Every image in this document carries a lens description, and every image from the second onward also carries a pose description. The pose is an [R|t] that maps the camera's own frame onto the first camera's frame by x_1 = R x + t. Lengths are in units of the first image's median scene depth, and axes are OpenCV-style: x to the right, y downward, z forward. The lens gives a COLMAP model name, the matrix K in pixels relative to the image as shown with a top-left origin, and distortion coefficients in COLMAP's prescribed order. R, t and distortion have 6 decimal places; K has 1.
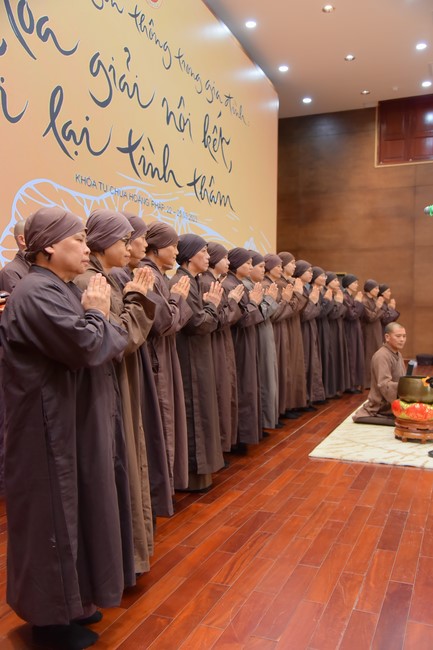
lens RADIAL K [[617.2, 0, 218.4], [0, 617.2, 324.1], [0, 0, 1]] dist [0.078673, 0.000000]
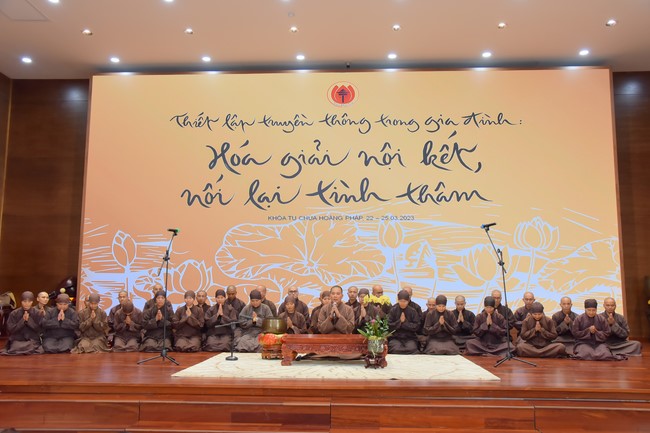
lens RADIAL K [[591.0, 0, 330.8], [0, 591.0, 216.4], [0, 0, 1]] dist [-0.018808, -0.004486]
pose [[0.322986, -0.131191, -0.937267, 1.408304], [-0.026195, 0.988727, -0.147421, 0.035329], [0.946041, 0.072166, 0.315908, 0.487062]]
